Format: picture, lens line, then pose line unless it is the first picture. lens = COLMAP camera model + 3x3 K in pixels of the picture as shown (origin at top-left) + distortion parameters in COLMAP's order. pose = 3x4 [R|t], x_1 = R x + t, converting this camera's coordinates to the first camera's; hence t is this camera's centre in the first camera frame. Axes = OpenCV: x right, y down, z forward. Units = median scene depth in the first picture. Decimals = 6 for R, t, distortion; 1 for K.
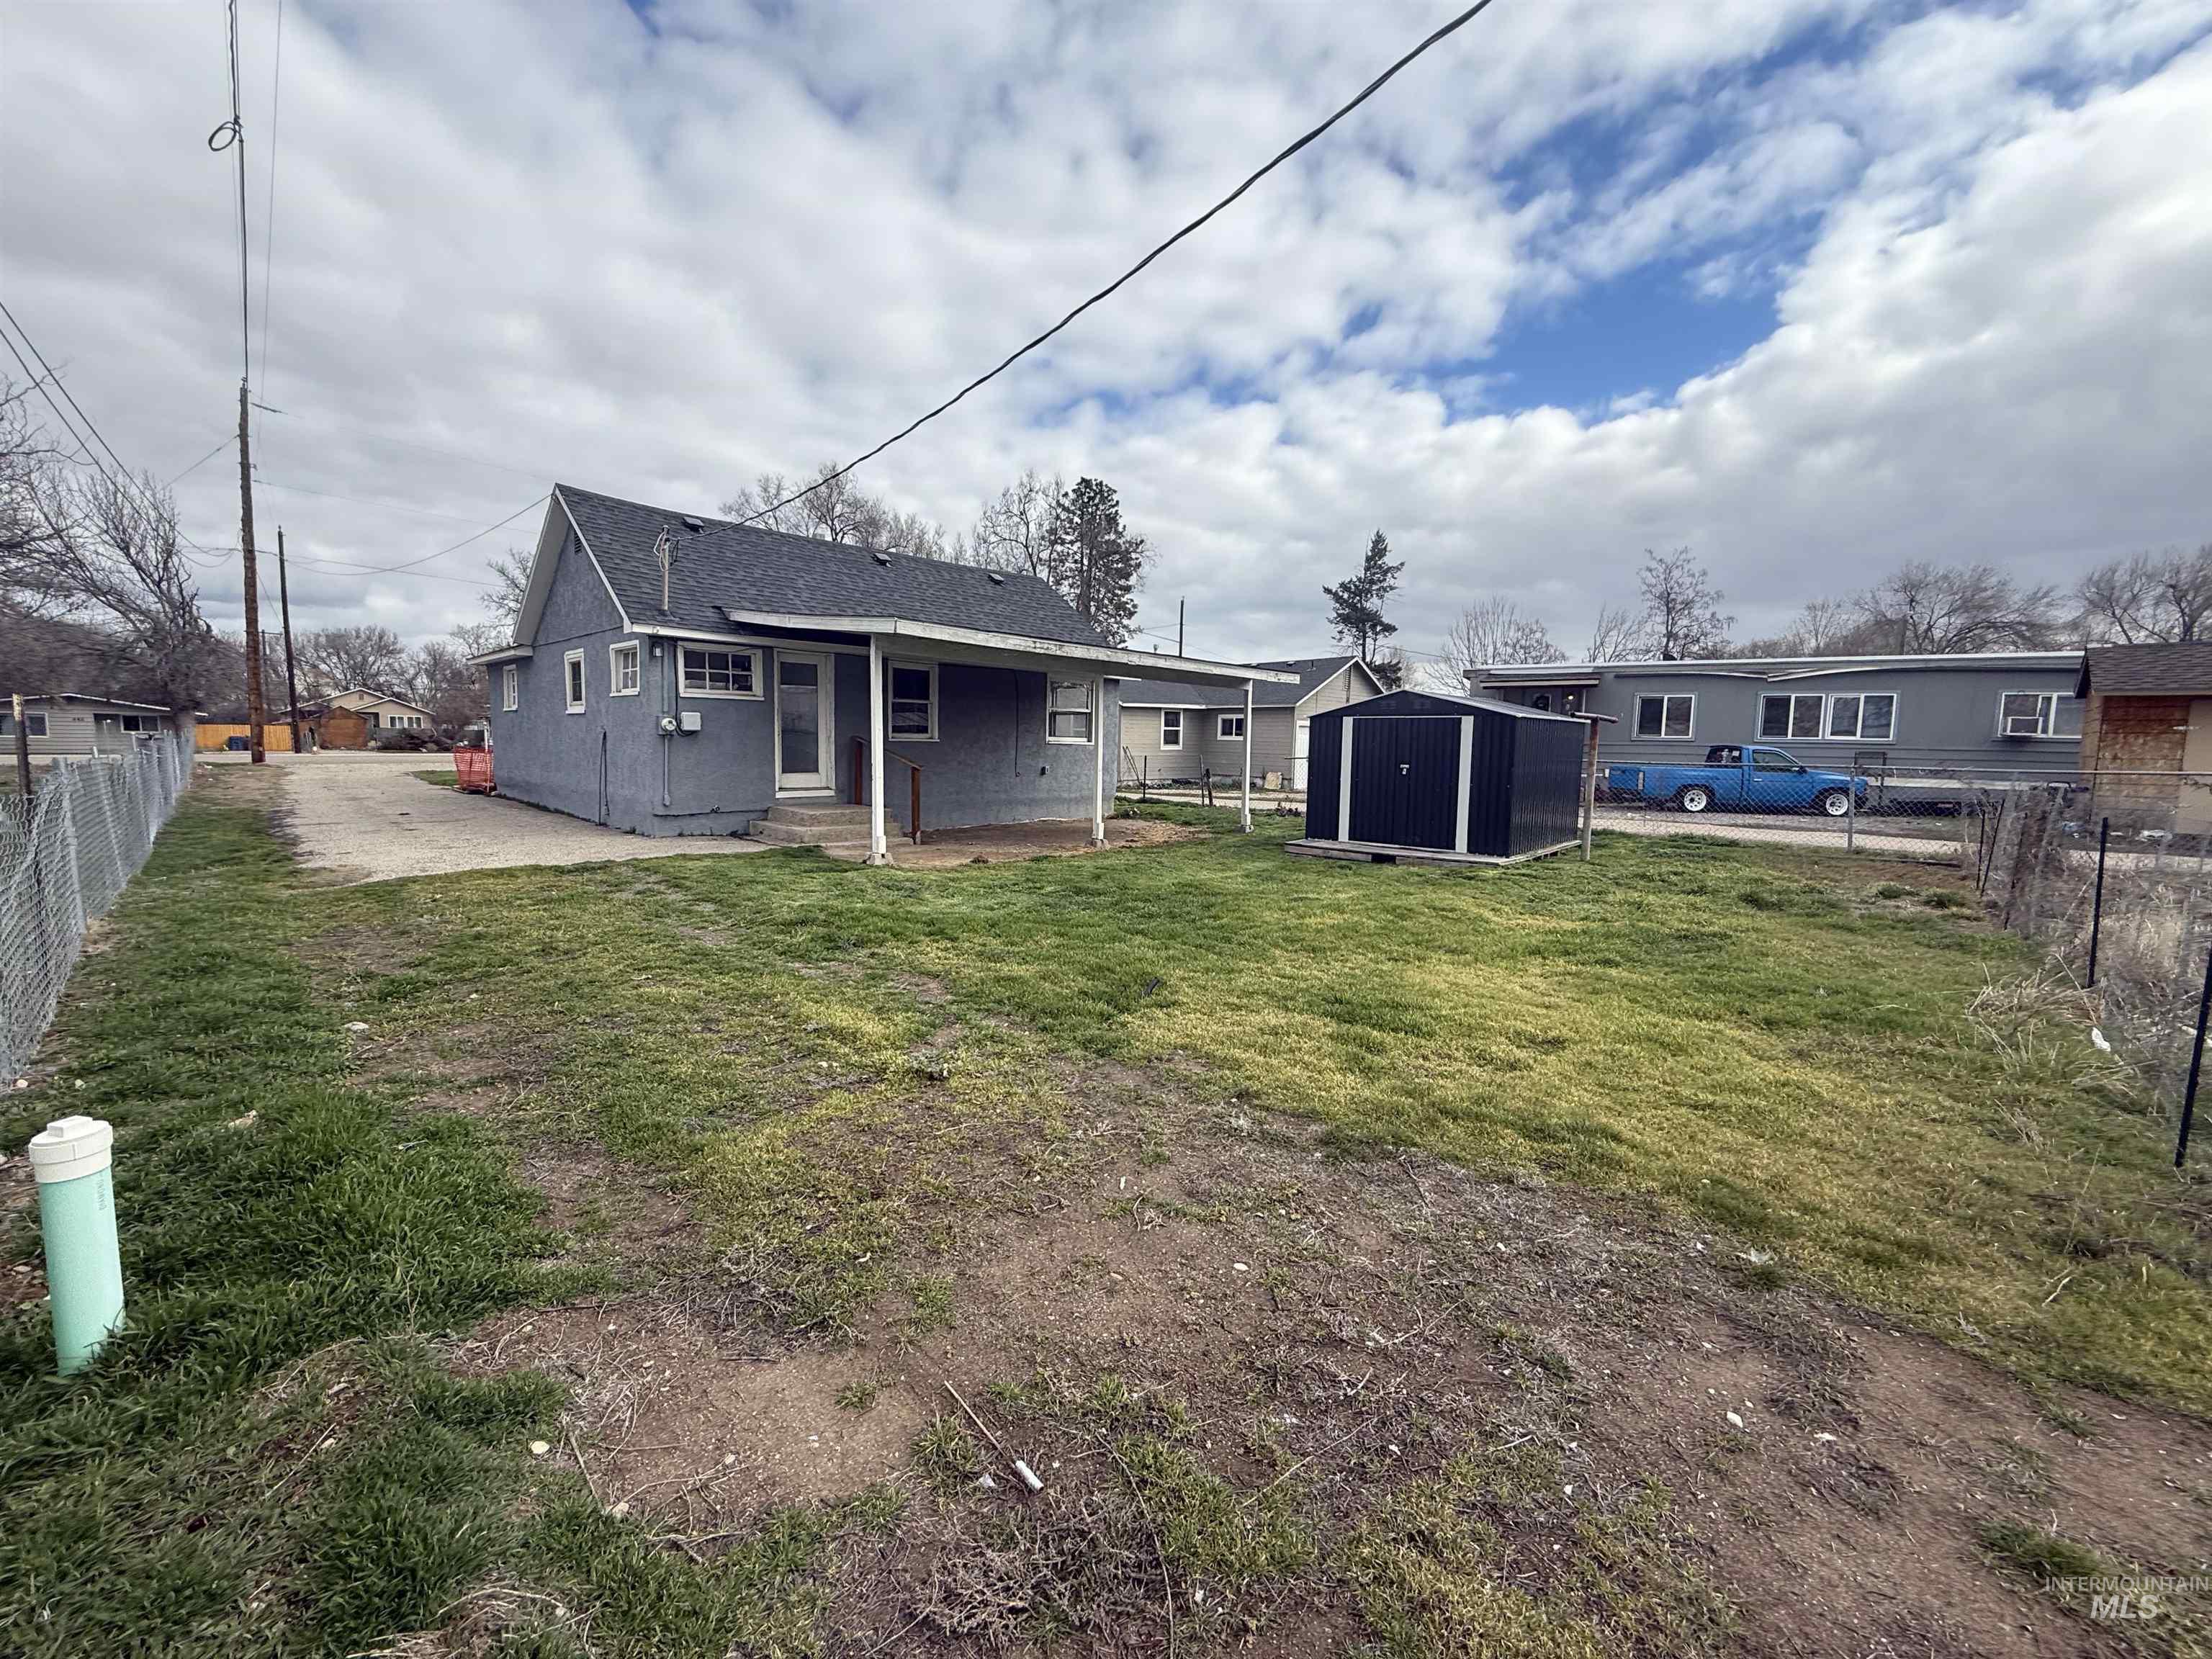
lens RADIAL K [[890.8, 0, 1106.0], [0, 890.8, 829.5], [0, 0, 1]] dist [-0.001628, 0.000064]
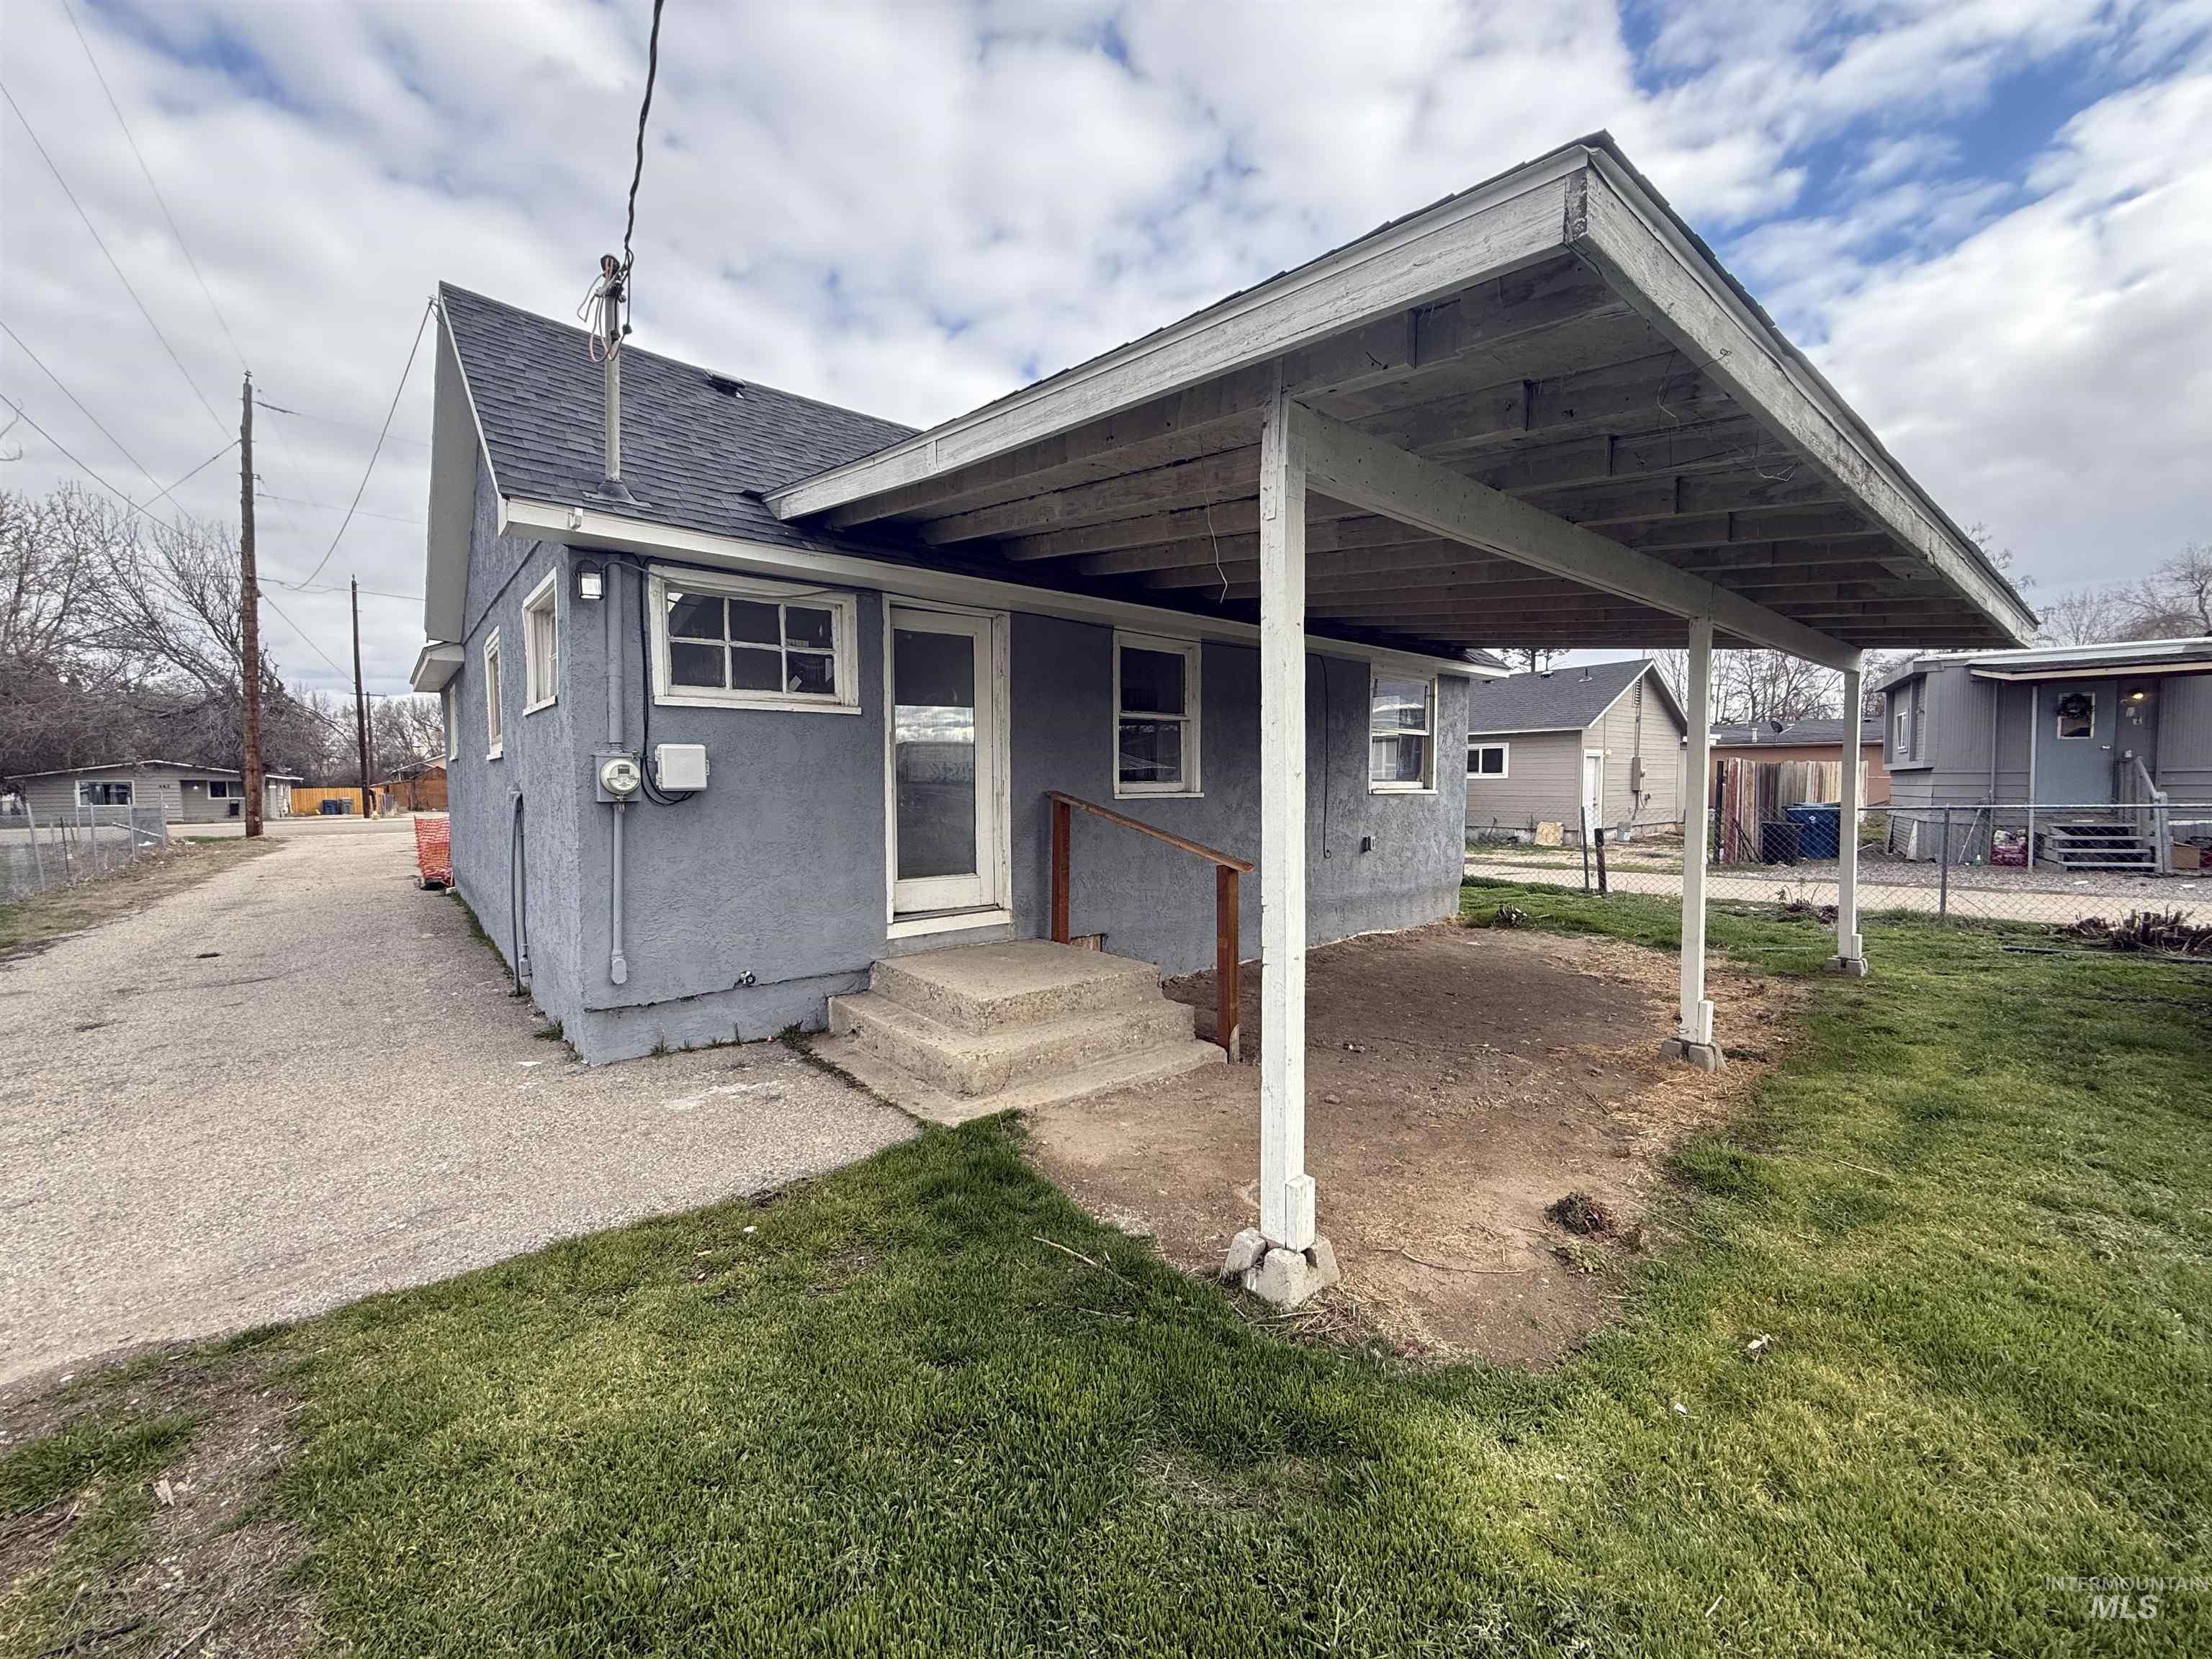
lens RADIAL K [[890.8, 0, 1106.0], [0, 890.8, 829.5], [0, 0, 1]] dist [-0.001628, 0.000064]
pose [[0.995443, -0.019273, -0.093394, -0.062820], [0.014853, 0.998747, -0.047790, -0.018636], [0.094198, 0.046185, 0.994482, 0.162115]]
